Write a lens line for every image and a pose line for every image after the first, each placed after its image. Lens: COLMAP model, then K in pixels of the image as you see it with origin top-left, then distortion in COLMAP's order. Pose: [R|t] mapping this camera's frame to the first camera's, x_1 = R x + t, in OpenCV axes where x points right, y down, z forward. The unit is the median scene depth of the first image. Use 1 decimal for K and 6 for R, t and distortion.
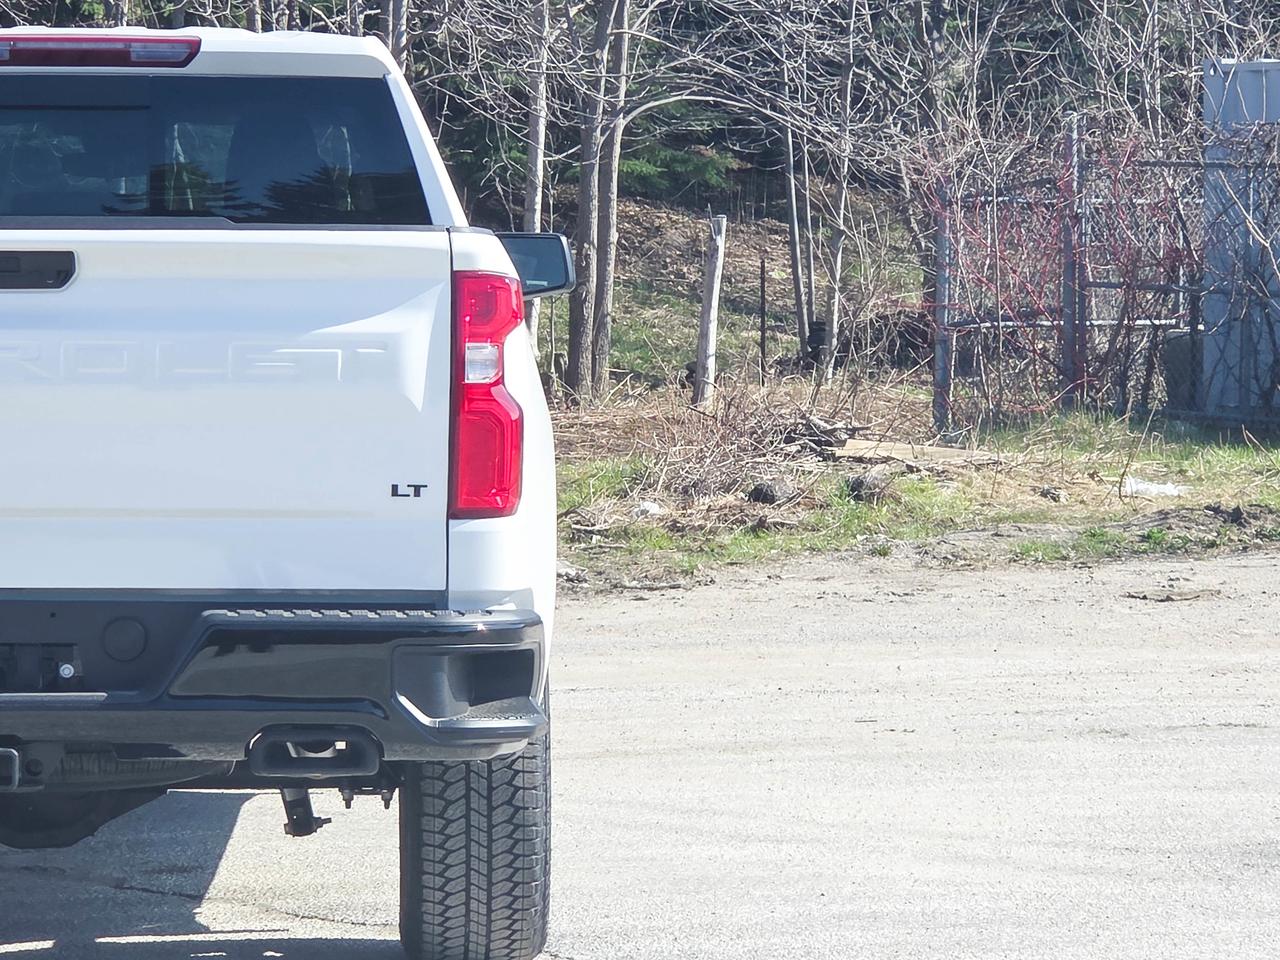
lens RADIAL K [[4433.9, 0, 638.0], [0, 4433.9, 369.6], [0, 0, 1]] dist [-1.343441, 29.864971]
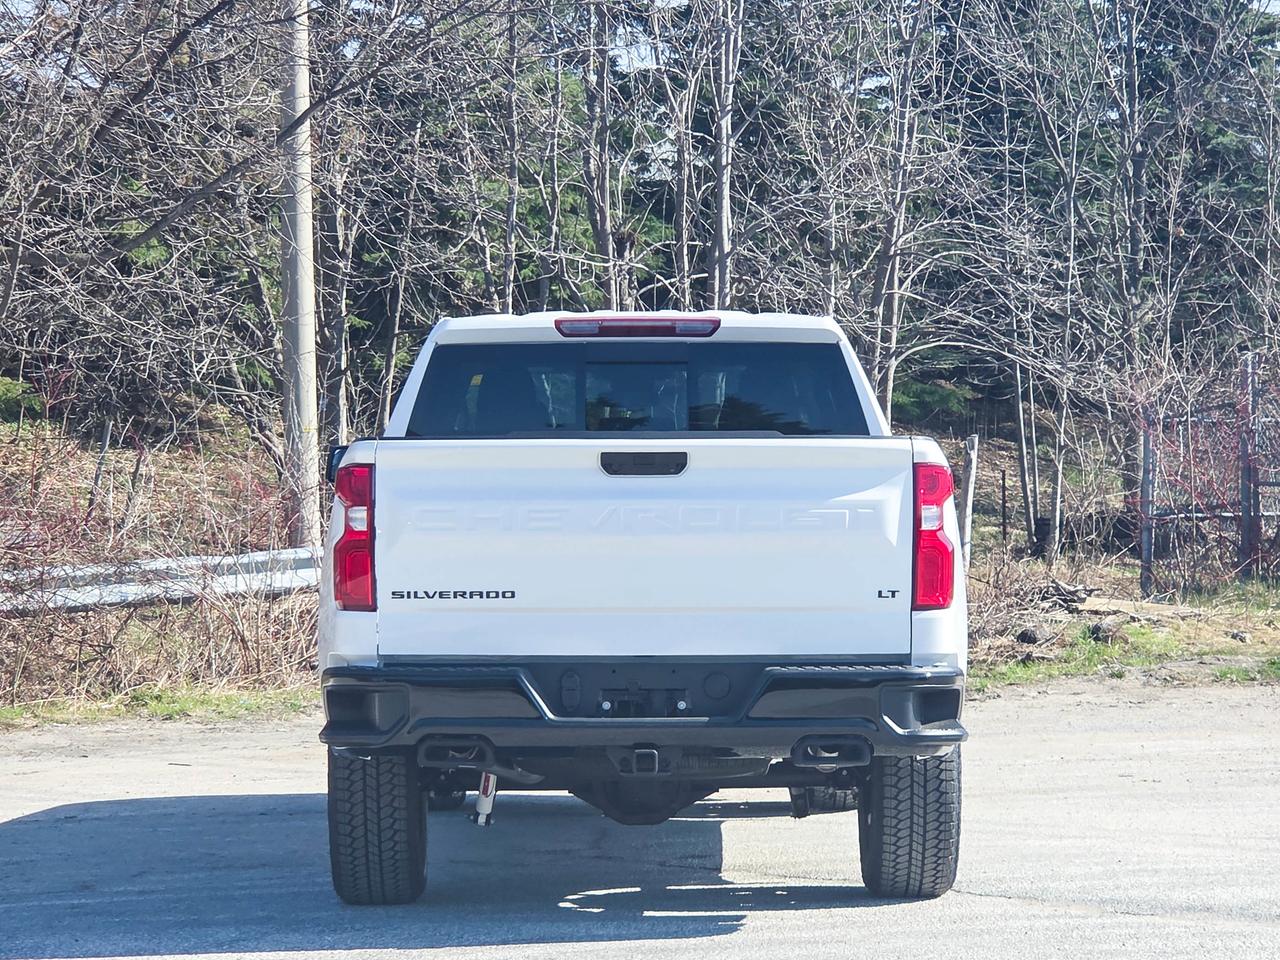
lens RADIAL K [[3761.1, 0, 639.4], [0, 3761.1, 477.7], [0, 0, 1]] dist [-1.057895, 18.754339]
pose [[0.998188, -0.009052, -0.059494, -0.023090], [0.007587, 0.999664, -0.024805, 0.006684], [0.059699, 0.024309, 0.997920, -0.158819]]
